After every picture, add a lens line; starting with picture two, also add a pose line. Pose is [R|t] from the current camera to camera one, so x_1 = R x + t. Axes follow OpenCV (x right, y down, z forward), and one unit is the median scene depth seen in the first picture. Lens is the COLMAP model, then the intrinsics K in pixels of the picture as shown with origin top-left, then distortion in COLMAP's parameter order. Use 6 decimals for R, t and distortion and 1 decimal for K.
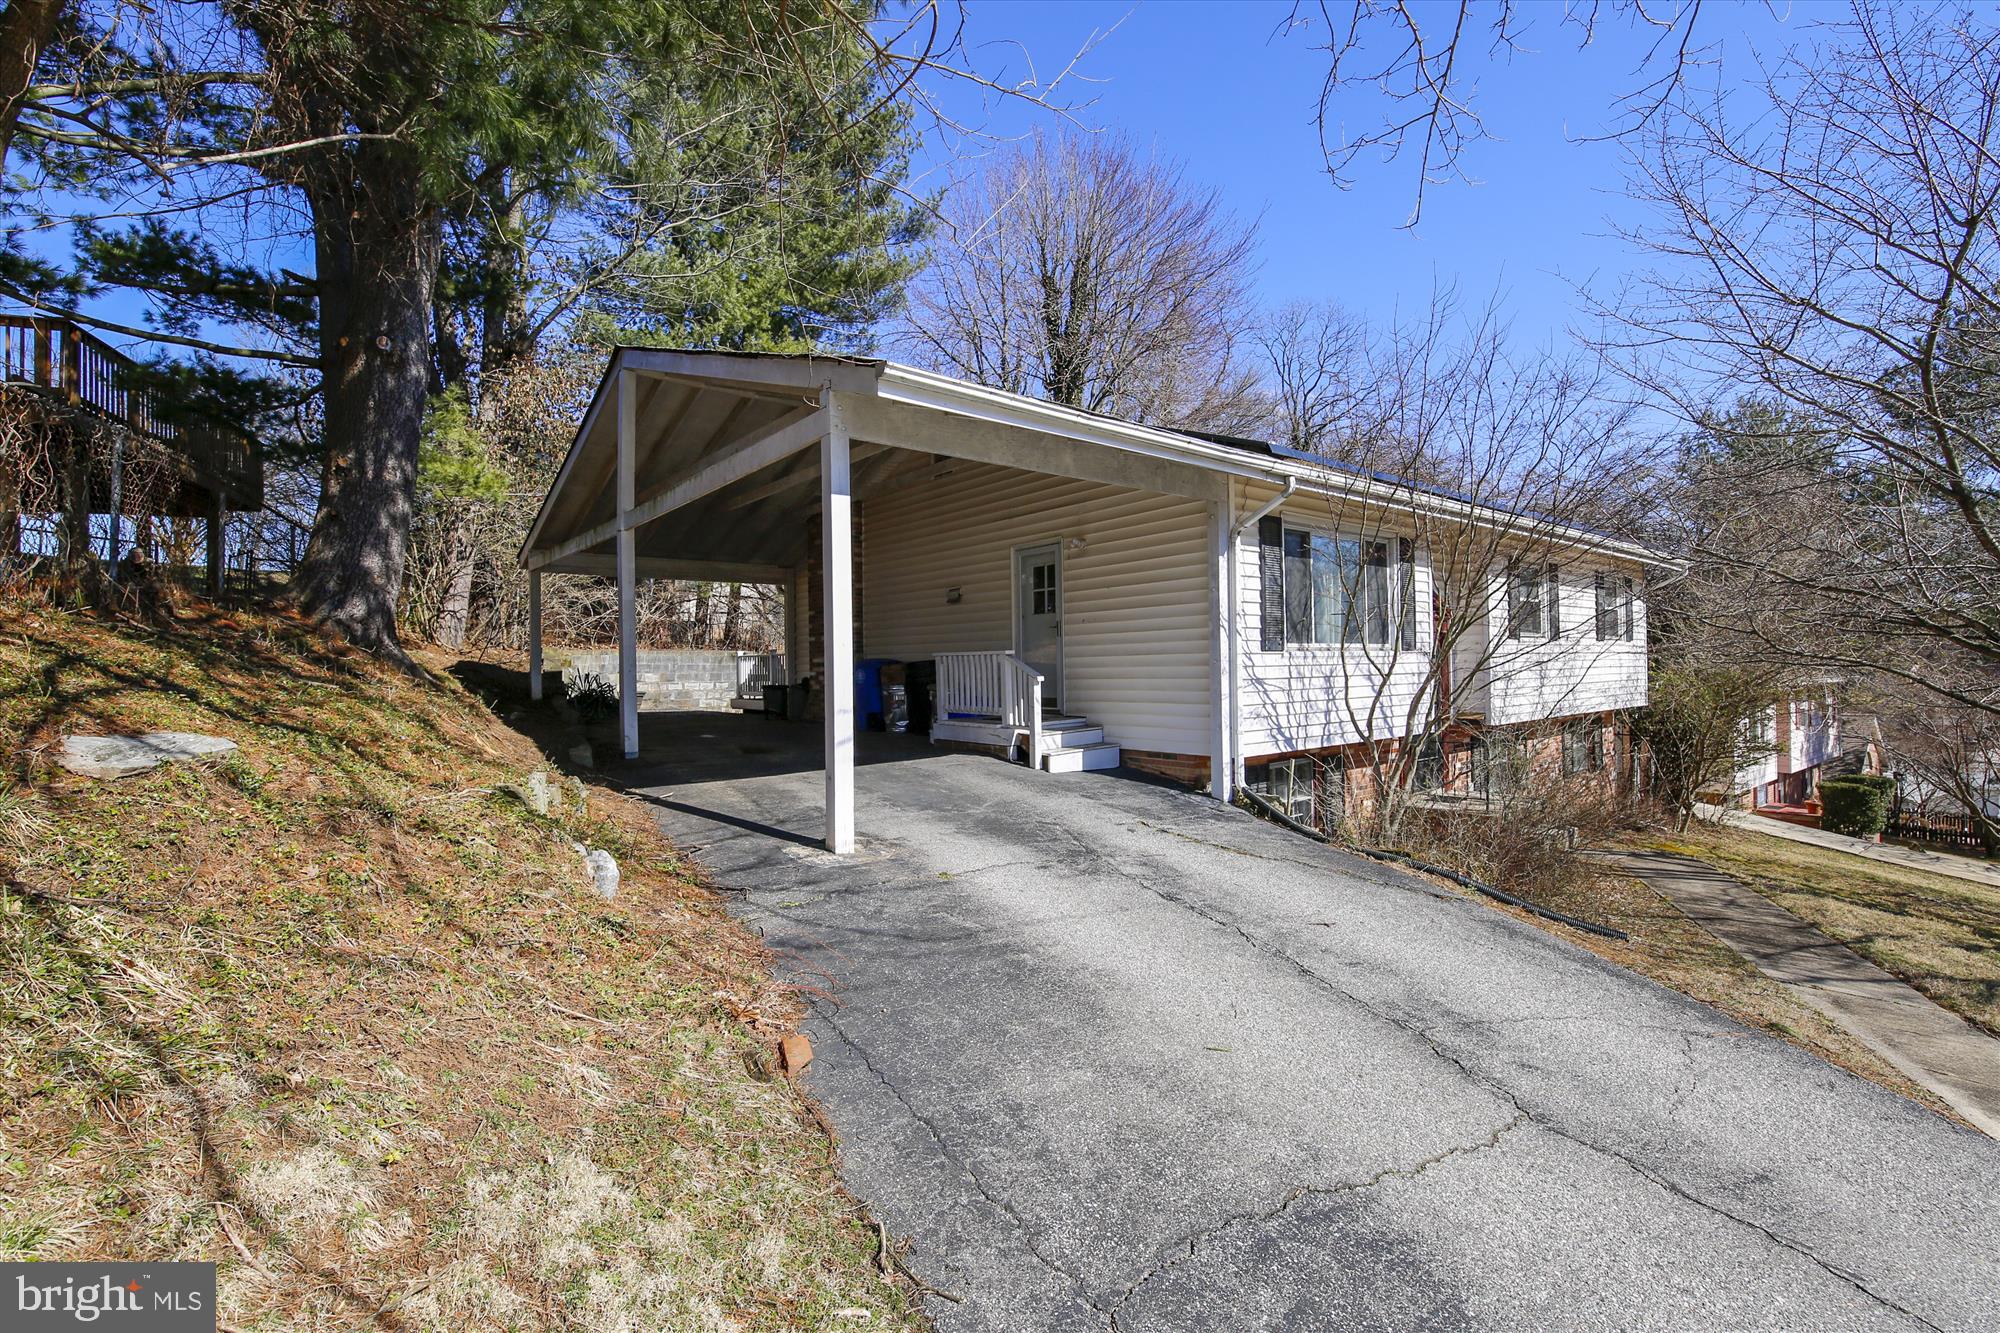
lens RADIAL K [[875.2, 0, 1010.6], [0, 875.2, 659.7], [0, 0, 1]] dist [-0.017897, -0.001288]
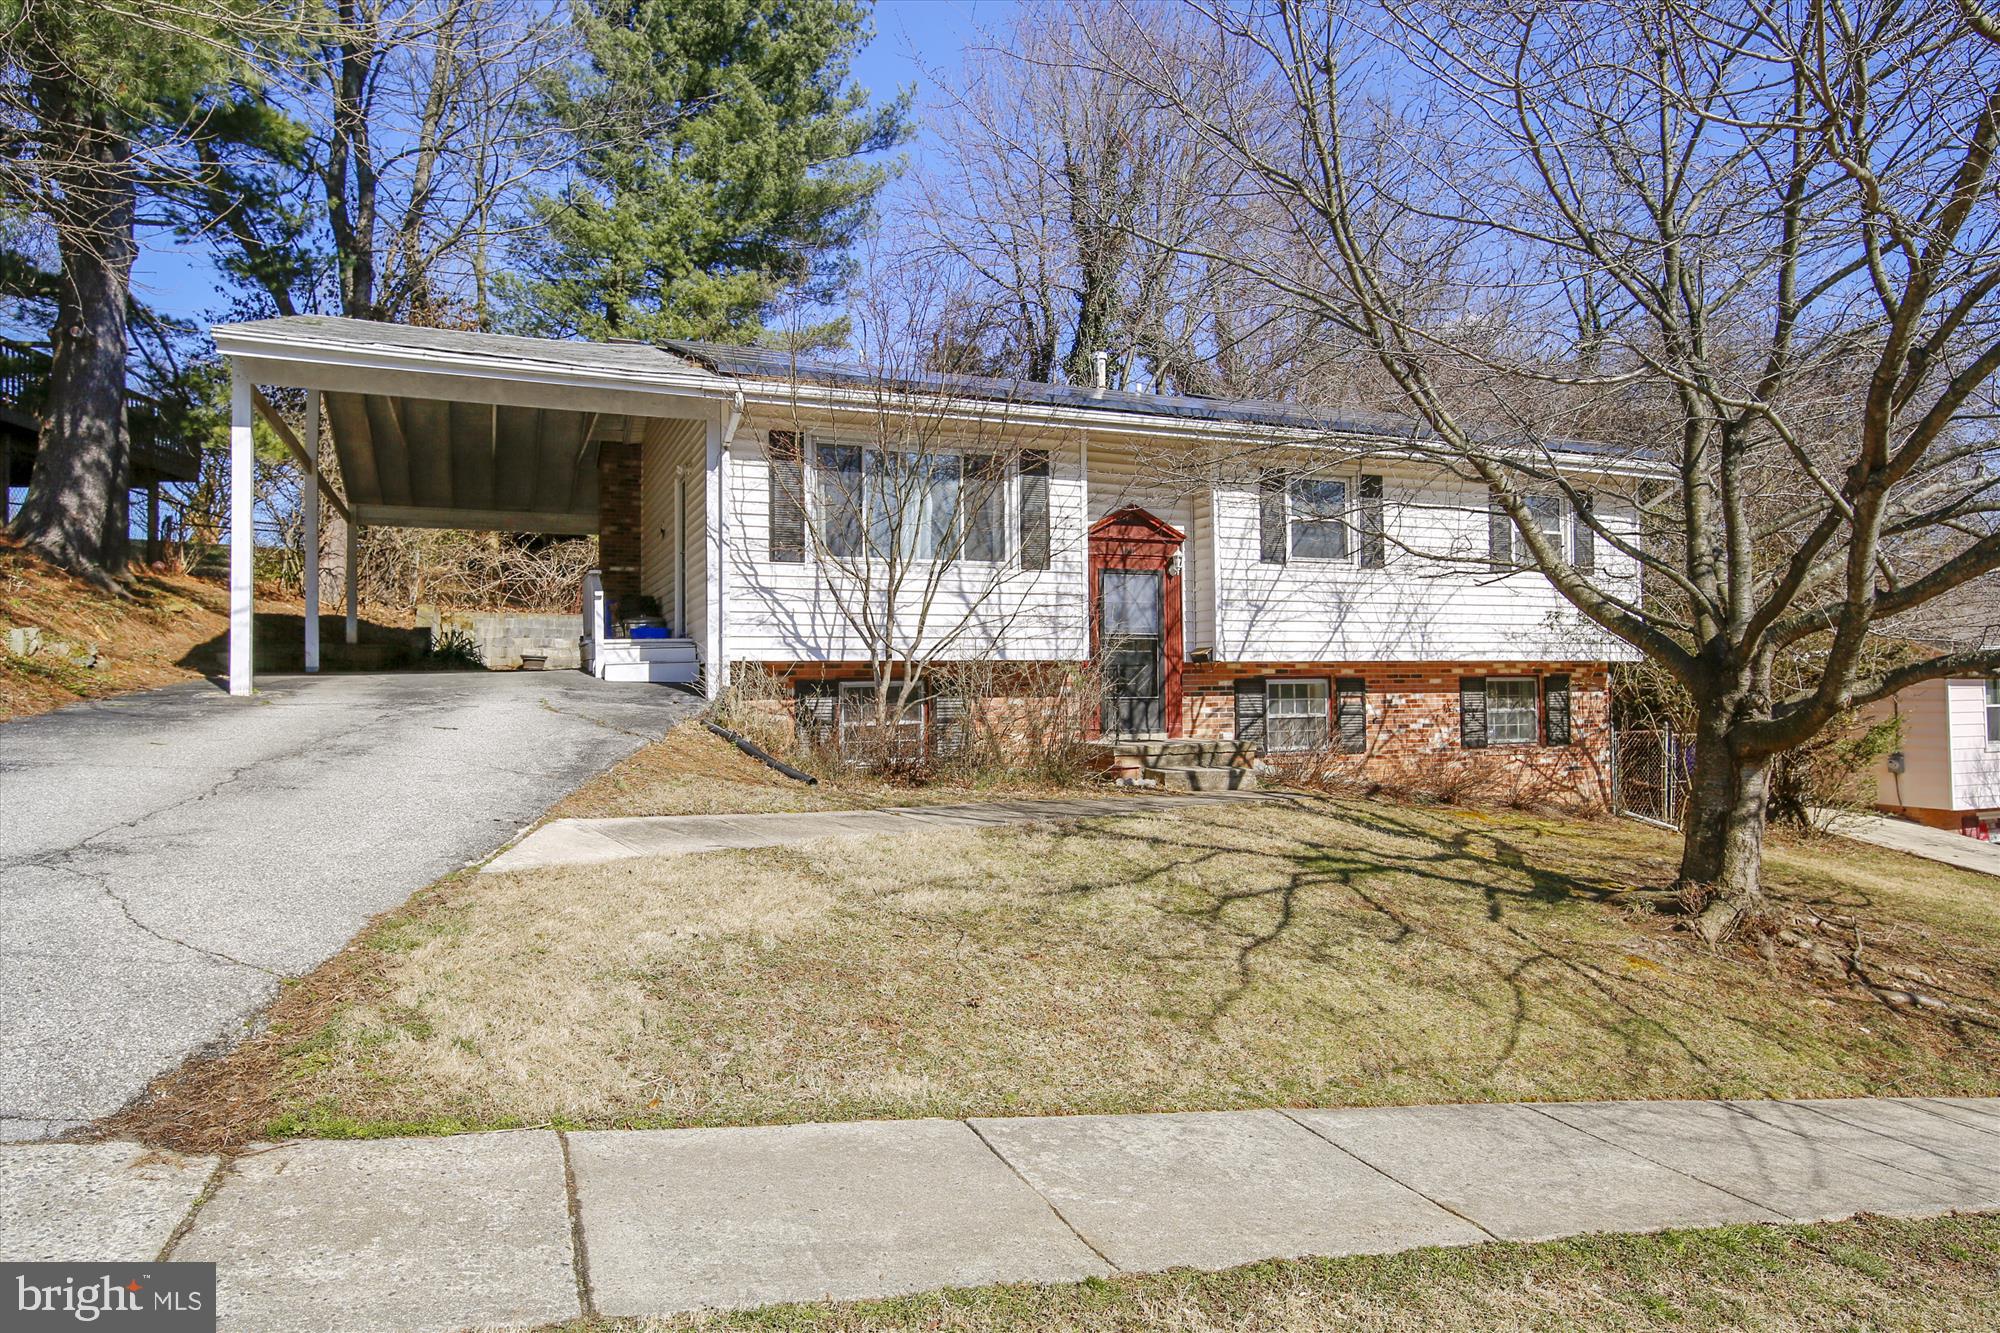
lens RADIAL K [[1202.6, 0, 988.0], [0, 1202.6, 661.9], [0, 0, 1]] dist [0.001635, 0.000608]
pose [[0.962256, -0.000095, -0.272147, 0.918549], [-0.002754, 0.999945, -0.010089, 0.122645], [0.272133, 0.010458, 0.962203, -0.305404]]
